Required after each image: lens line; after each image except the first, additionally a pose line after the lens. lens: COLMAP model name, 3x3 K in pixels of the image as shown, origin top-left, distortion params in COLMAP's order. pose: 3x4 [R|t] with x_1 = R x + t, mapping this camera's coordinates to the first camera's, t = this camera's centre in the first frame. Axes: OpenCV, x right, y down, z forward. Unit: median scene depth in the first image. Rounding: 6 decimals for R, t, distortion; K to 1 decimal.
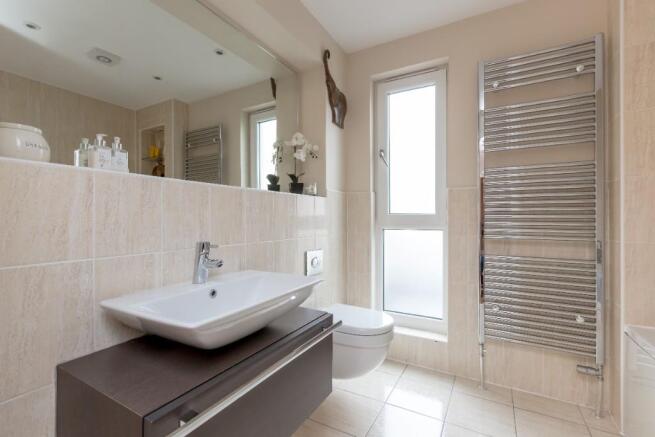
lens RADIAL K [[295.0, 0, 324.9], [0, 295.0, 217.0], [0, 0, 1]] dist [-0.000113, -0.000043]
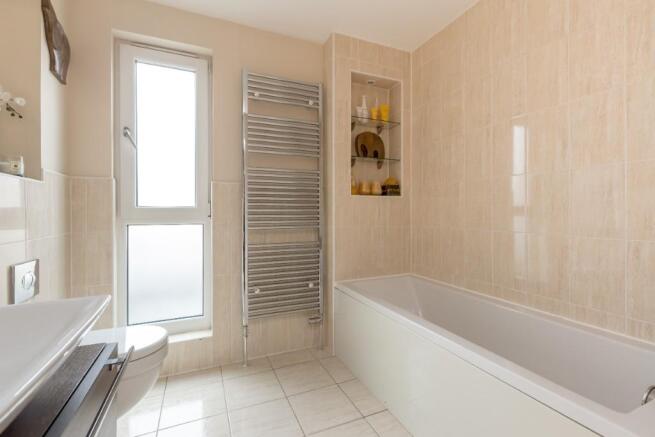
lens RADIAL K [[295.0, 0, 329.6], [0, 295.0, 211.8], [0, 0, 1]] dist [-0.000113, -0.000043]
pose [[0.594615, -0.000988, 0.804010, -0.150165], [-0.001739, 0.999995, 0.002515, 0.000429], [-0.804009, -0.002893, 0.594610, 0.086419]]
